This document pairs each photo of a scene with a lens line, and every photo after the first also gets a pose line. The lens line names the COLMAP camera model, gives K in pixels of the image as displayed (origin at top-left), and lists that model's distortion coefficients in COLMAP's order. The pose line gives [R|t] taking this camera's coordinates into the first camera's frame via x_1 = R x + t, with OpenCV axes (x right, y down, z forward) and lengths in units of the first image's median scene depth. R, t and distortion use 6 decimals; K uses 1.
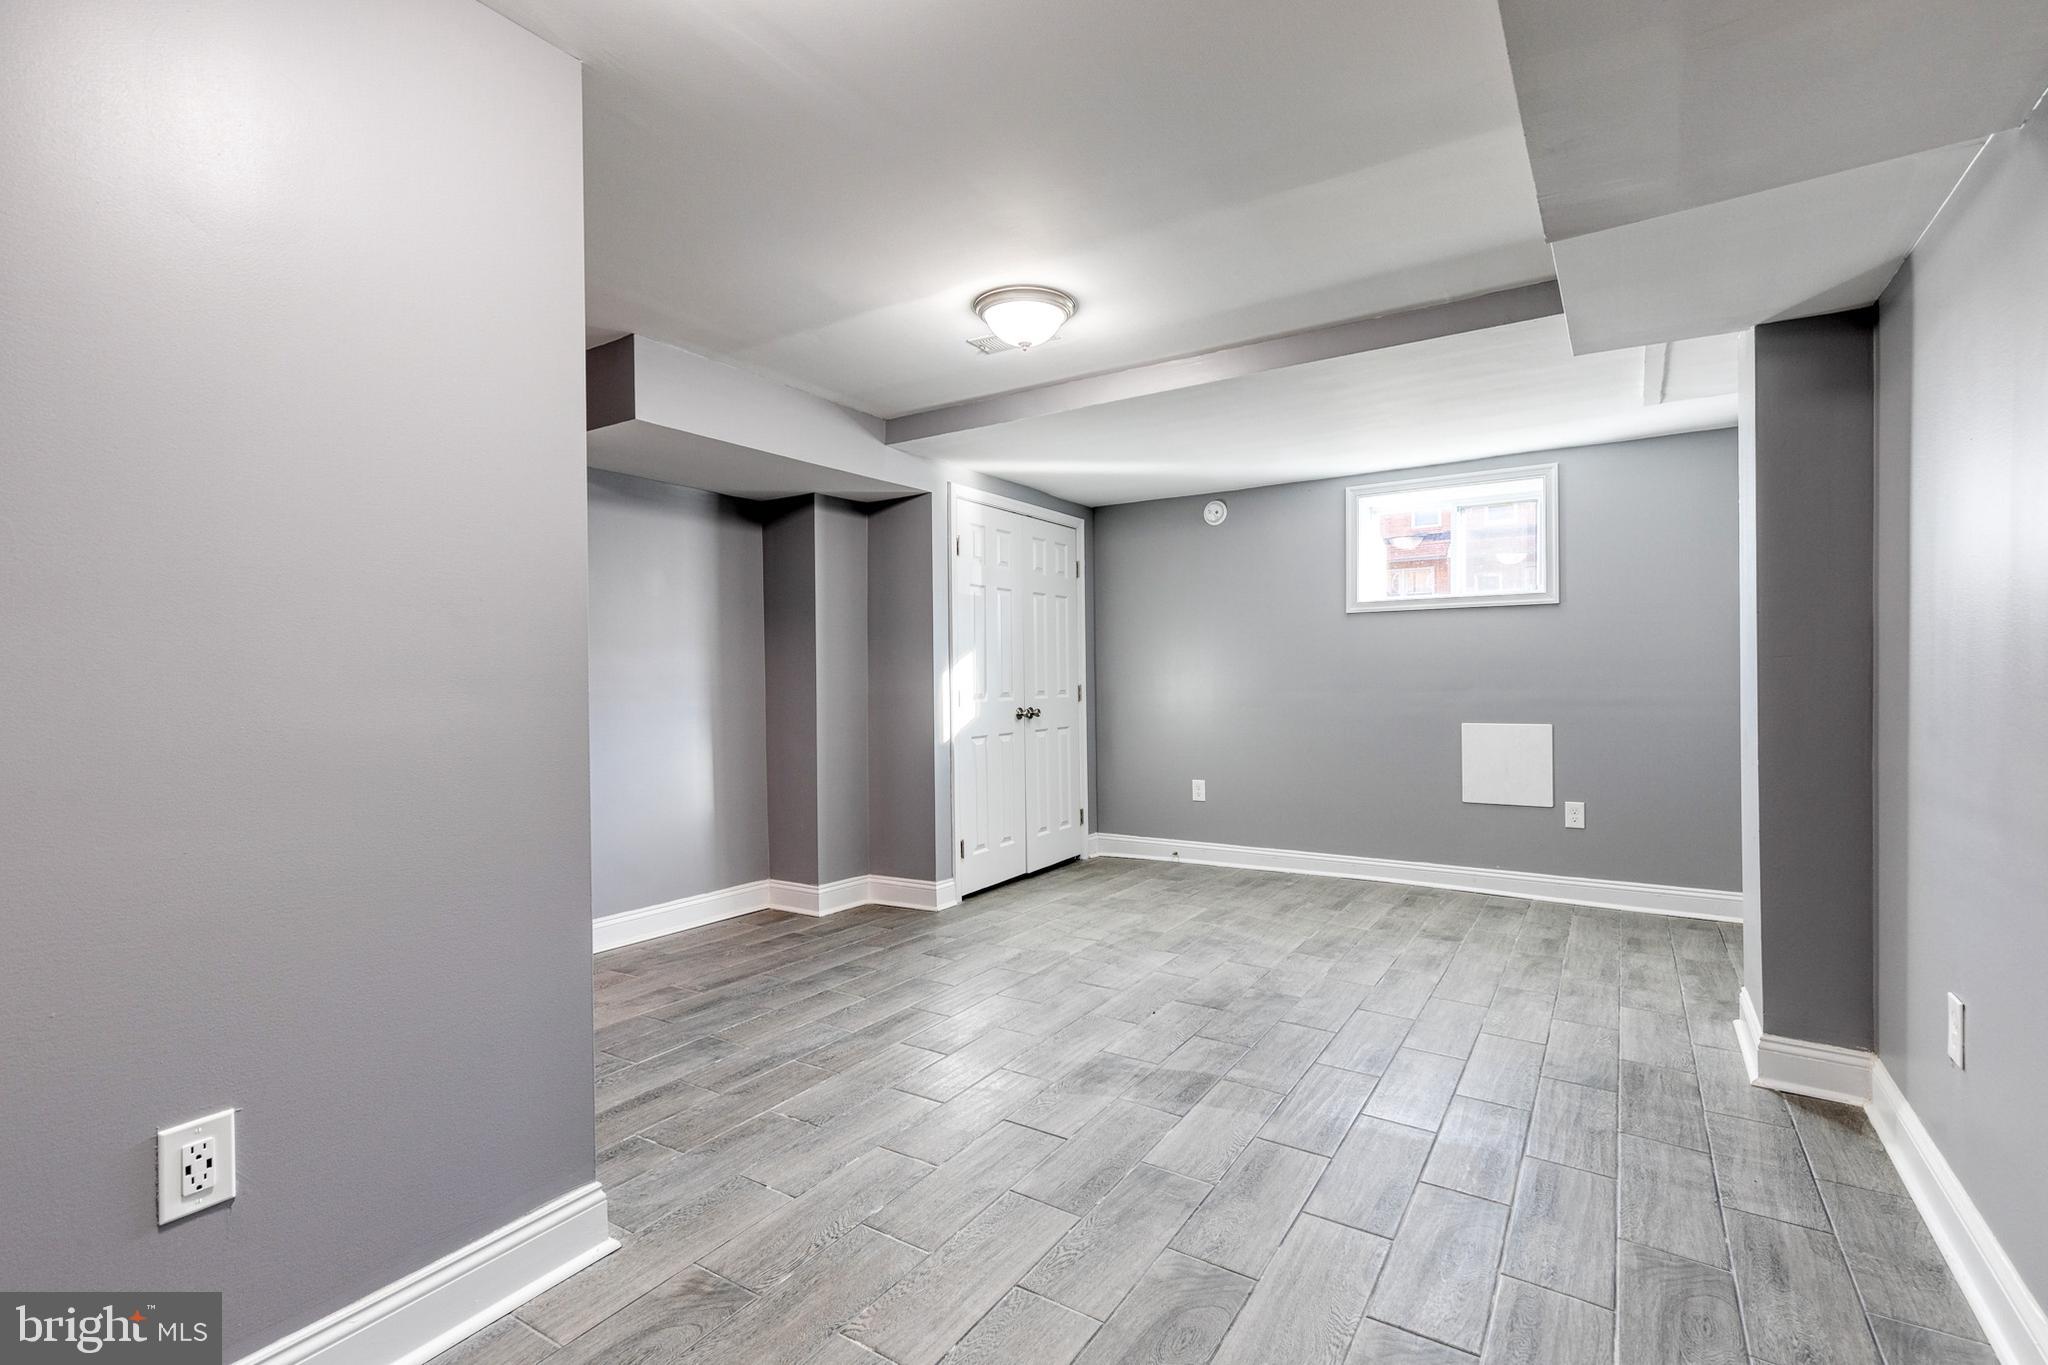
lens RADIAL K [[917.5, 0, 1045.7], [0, 917.5, 681.1], [0, 0, 1]] dist [0.010929, -0.001651]
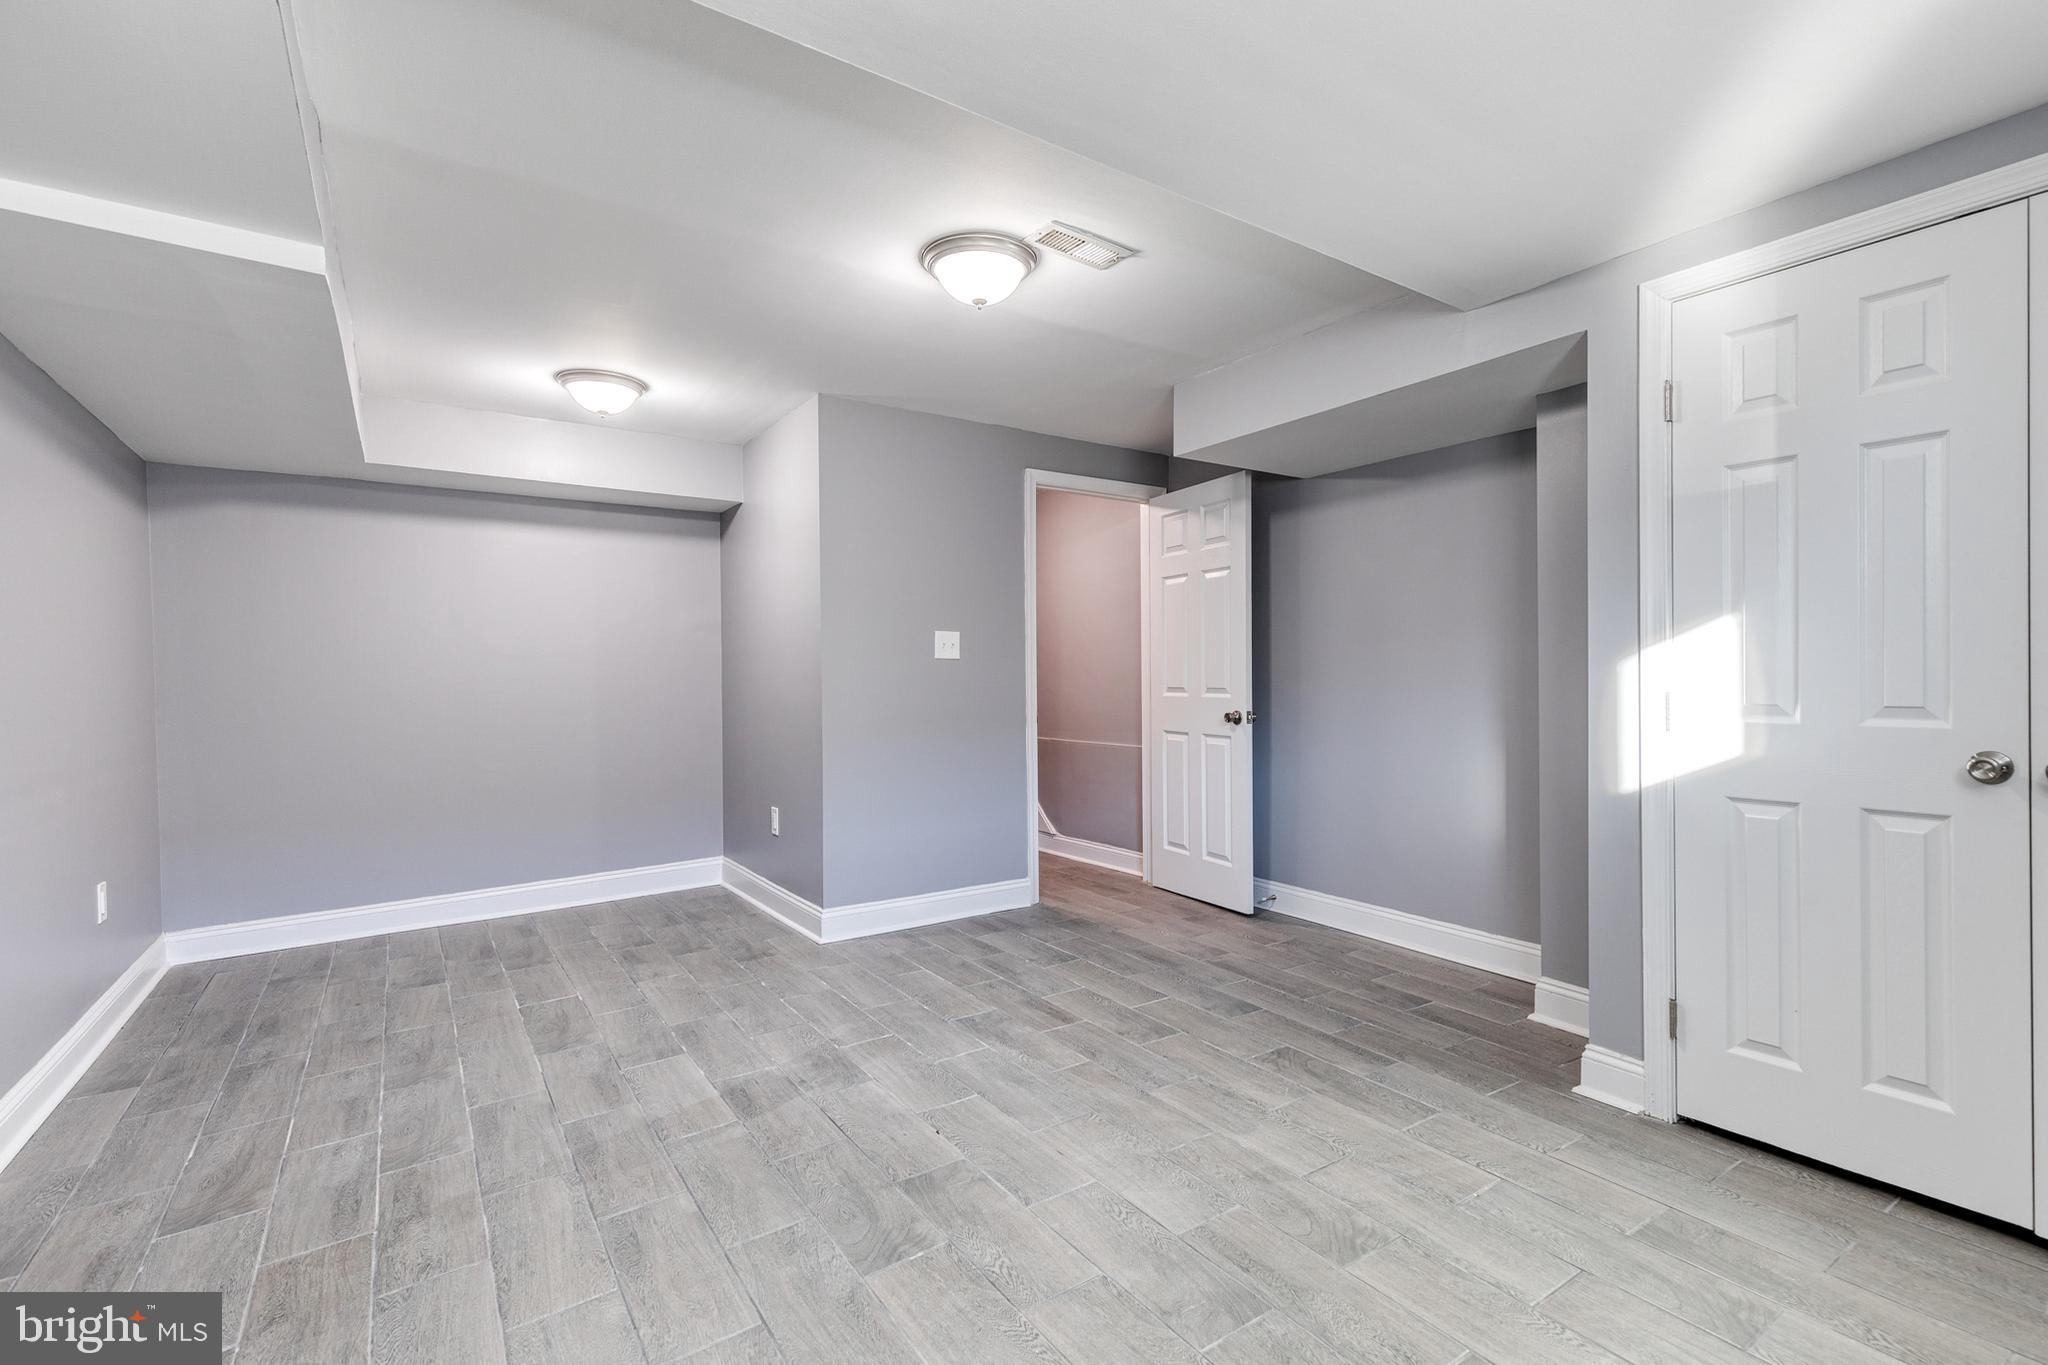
lens RADIAL K [[917.5, 0, 1045.7], [0, 917.5, 681.1], [0, 0, 1]] dist [0.010929, -0.001651]
pose [[-0.386603, 0.018724, -0.922056, 0.677061], [0.010832, 0.999817, 0.015762, -0.012103], [0.922183, -0.003894, -0.386735, 1.216465]]
